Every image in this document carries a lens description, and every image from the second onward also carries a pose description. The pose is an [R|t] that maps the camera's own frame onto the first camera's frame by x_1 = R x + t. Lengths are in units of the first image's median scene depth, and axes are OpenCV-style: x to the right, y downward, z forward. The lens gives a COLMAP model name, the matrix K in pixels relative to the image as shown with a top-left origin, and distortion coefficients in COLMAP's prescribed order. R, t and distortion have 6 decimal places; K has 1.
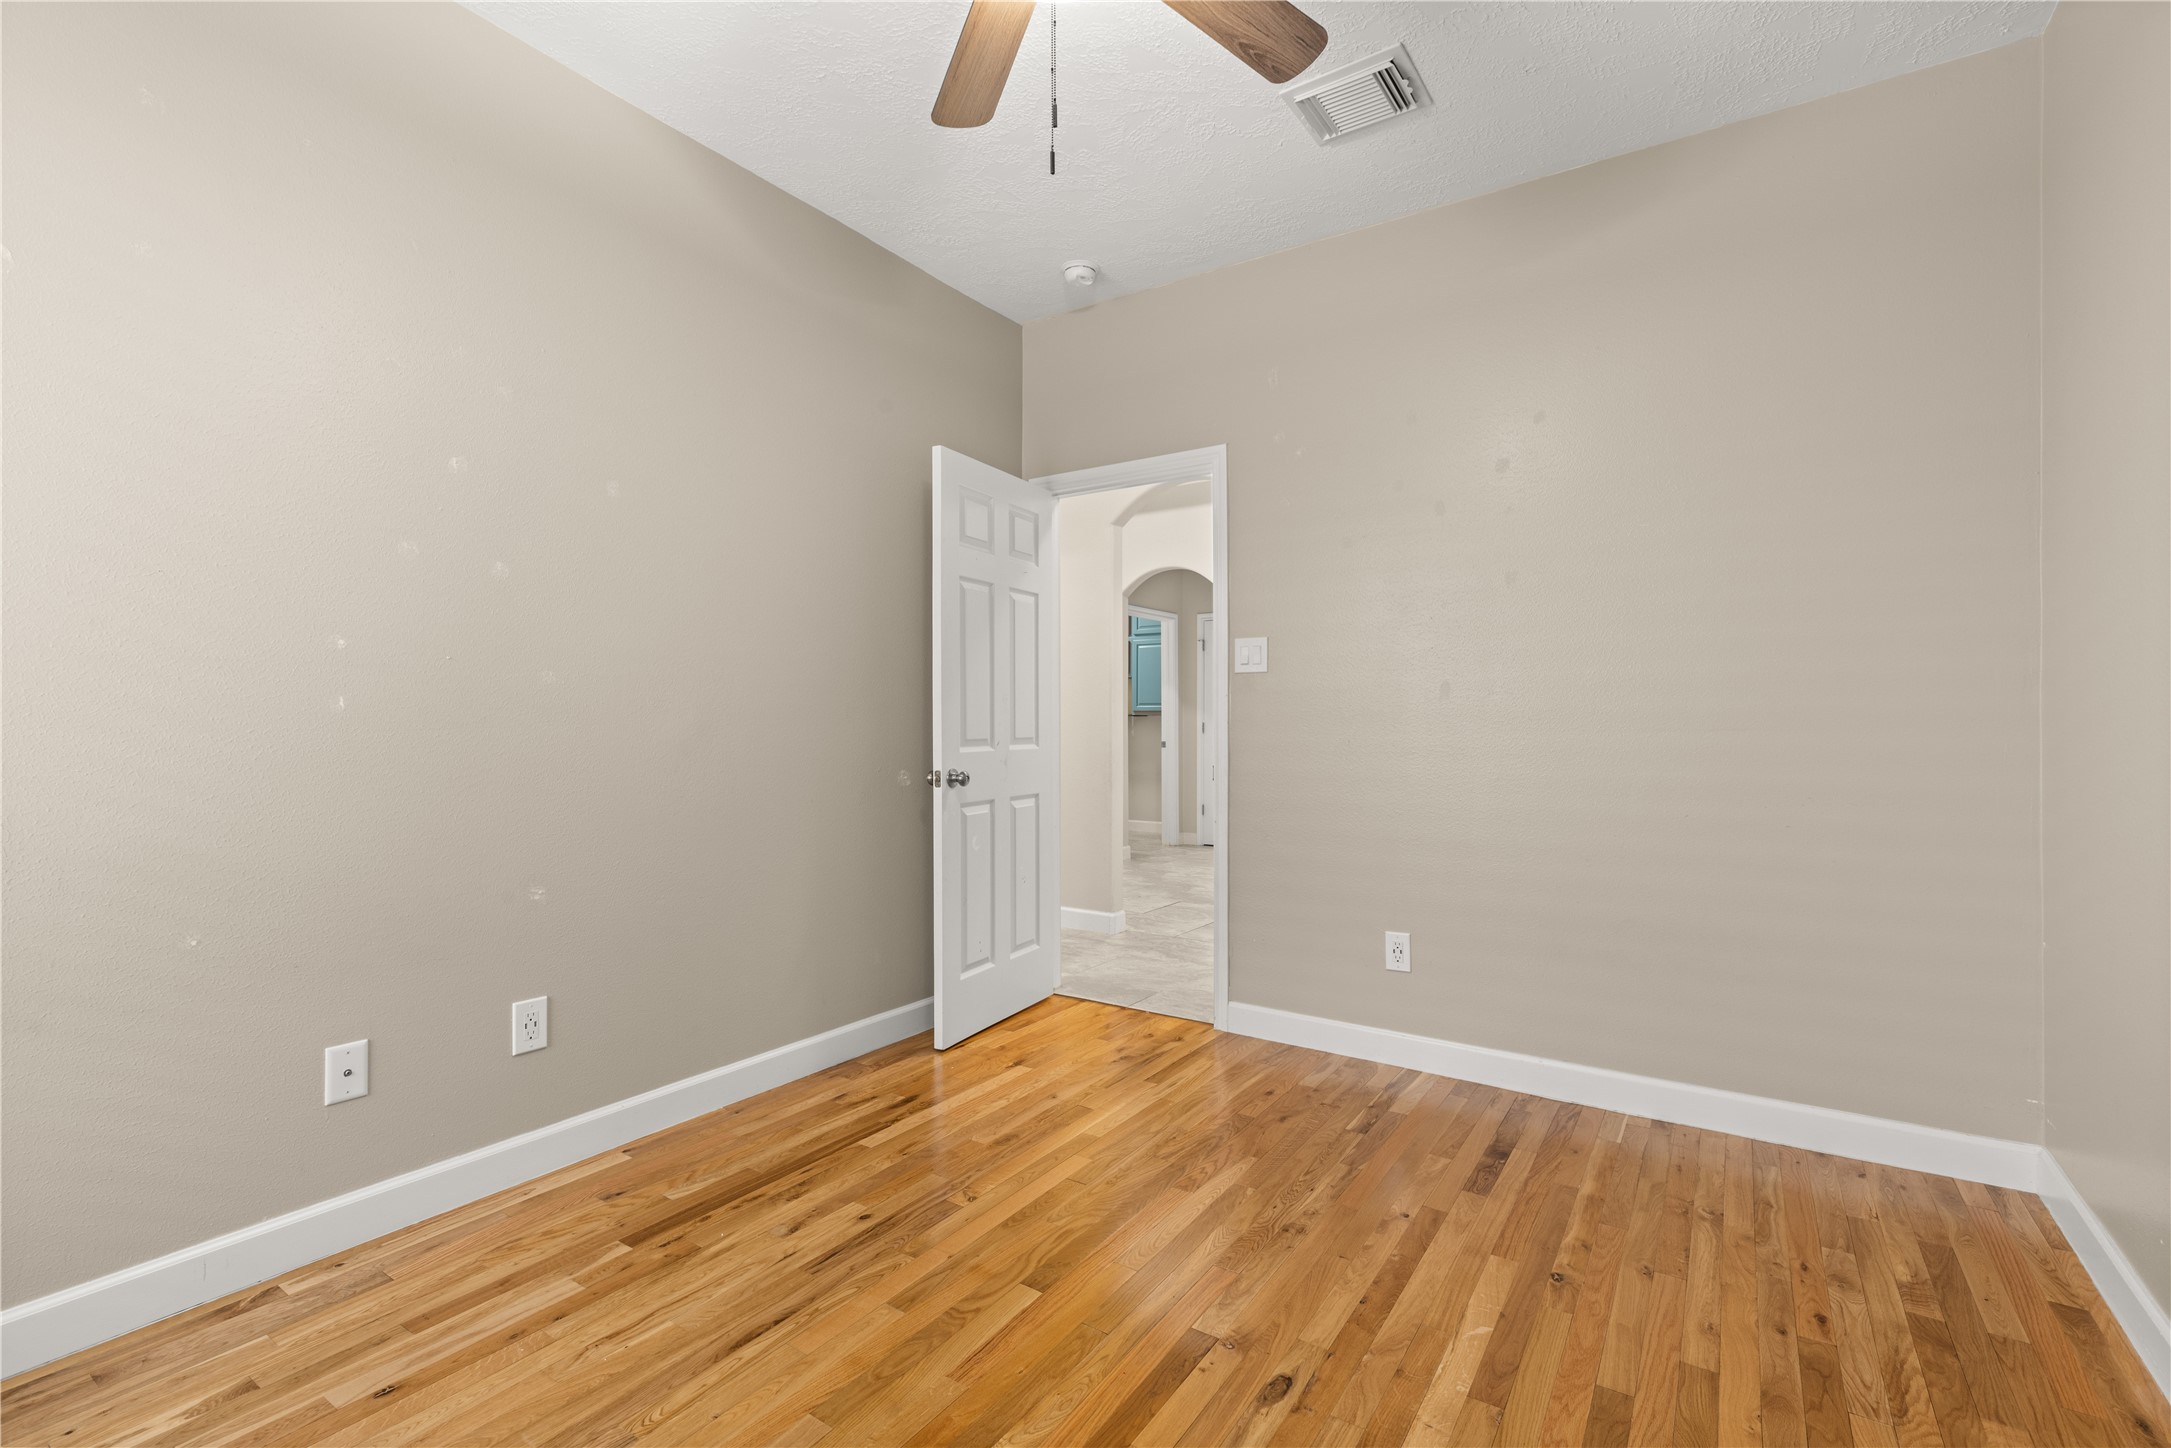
lens RADIAL K [[977.6, 0, 1075.5], [0, 977.6, 696.7], [0, 0, 1]] dist [0.002208, 0.000243]
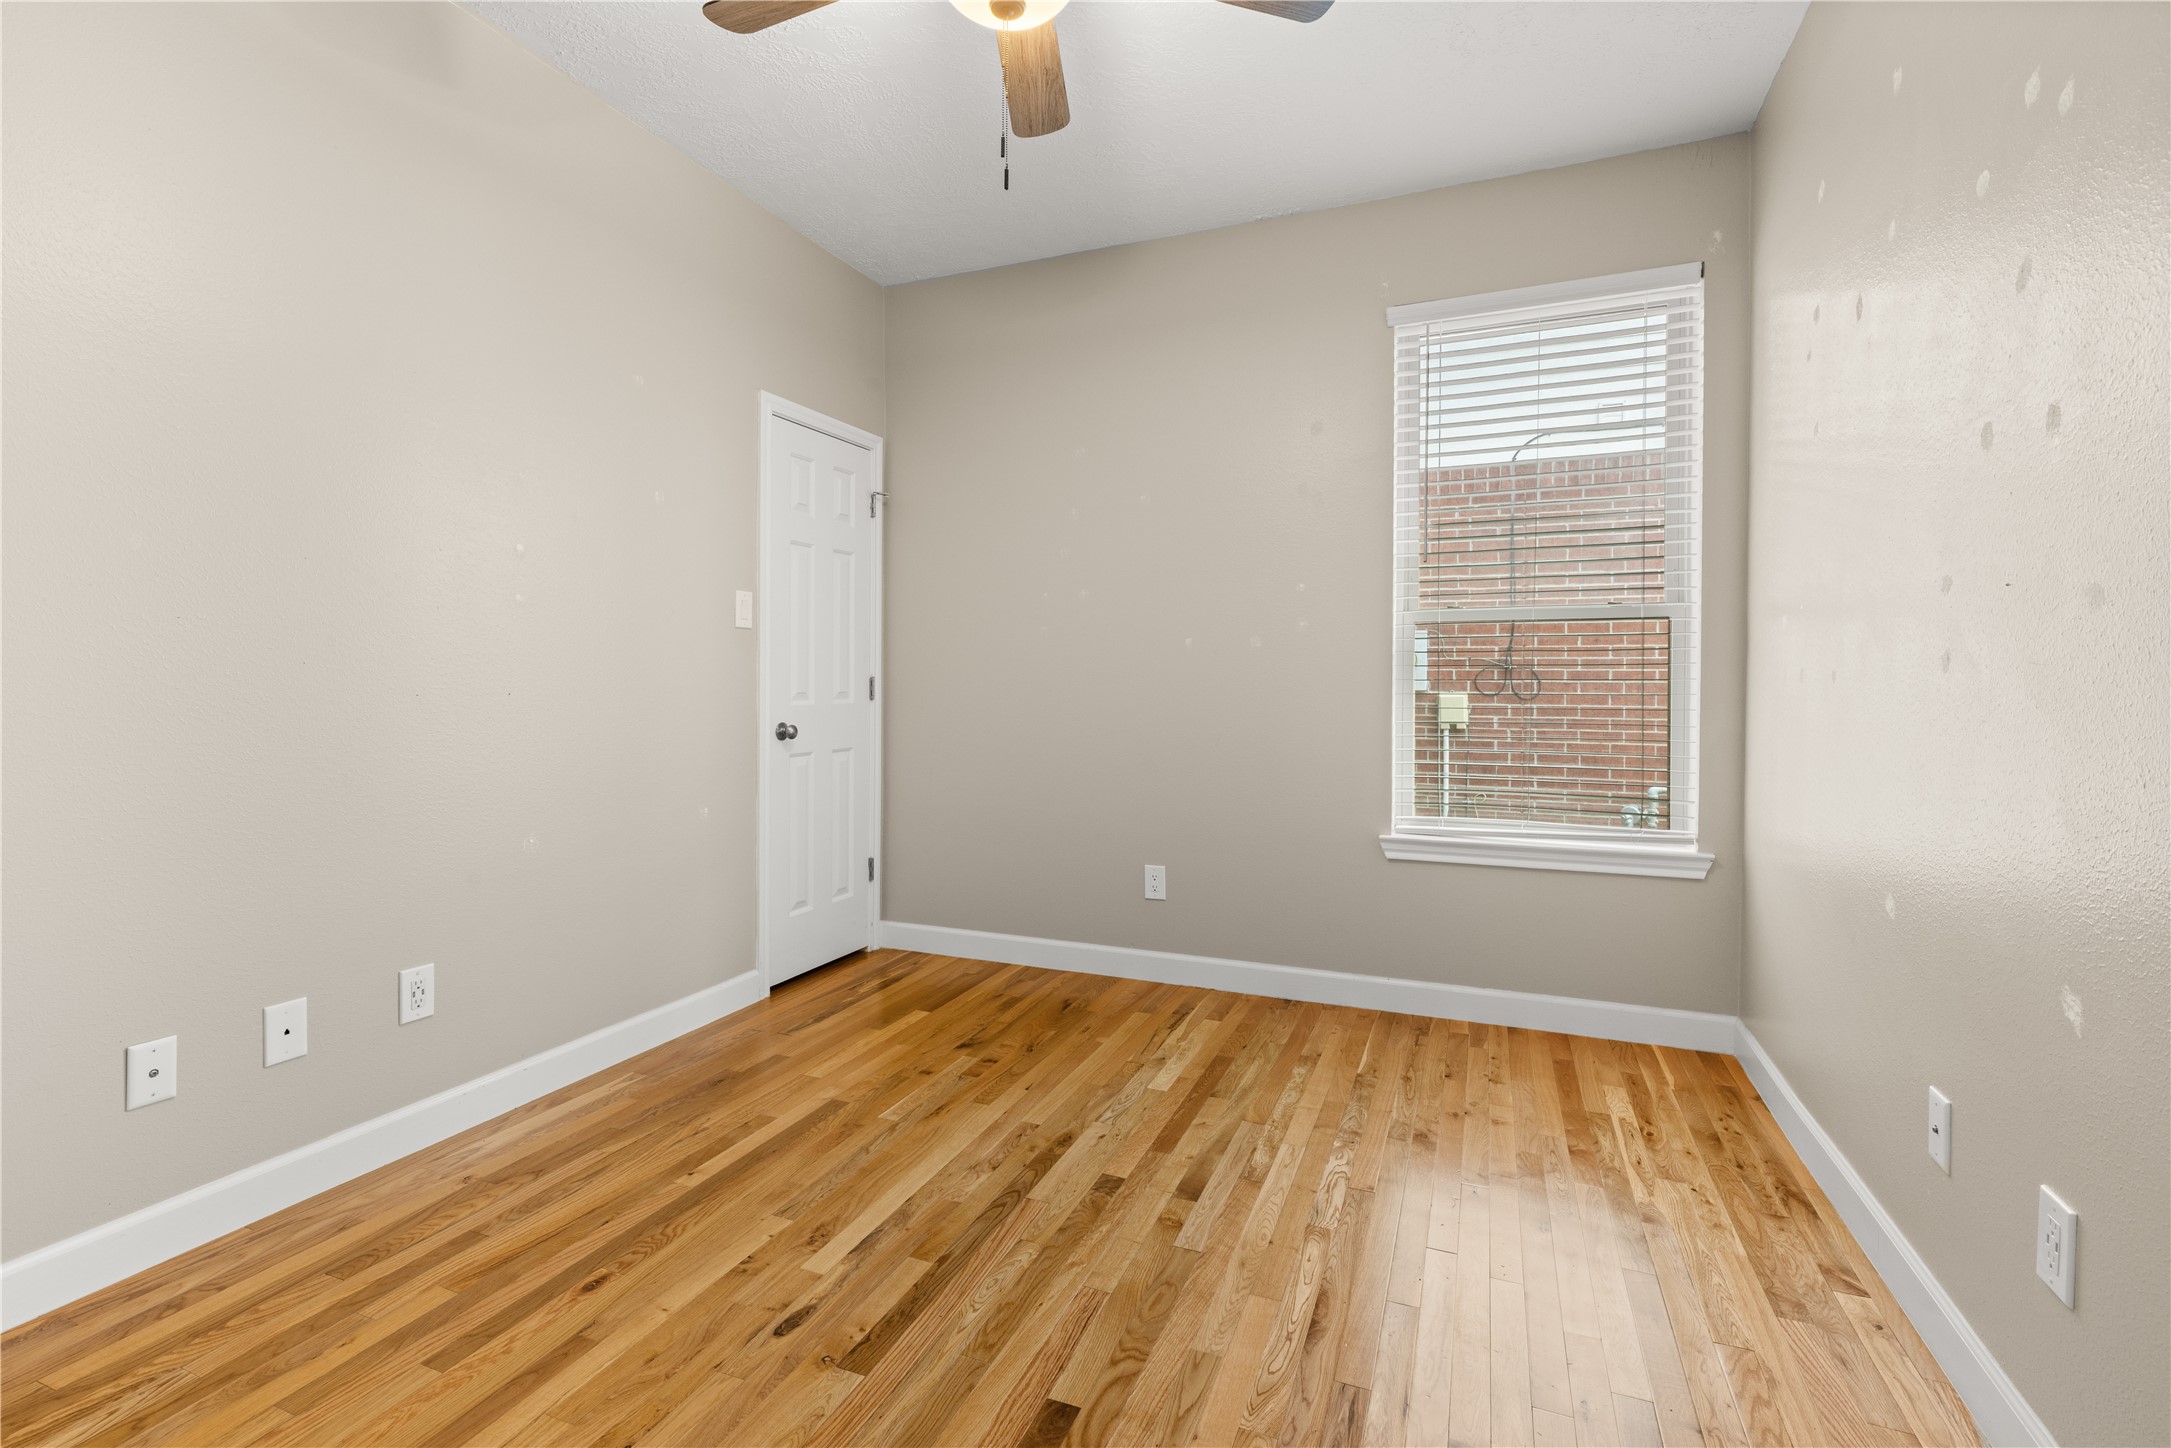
lens RADIAL K [[977.6, 0, 1075.5], [0, 977.6, 696.7], [0, 0, 1]] dist [0.002208, 0.000243]
pose [[-0.979637, -0.002402, -0.200763, 0.110823], [0.000688, 0.999882, -0.015320, 0.053549], [0.200776, -0.015146, -0.979520, 1.898041]]
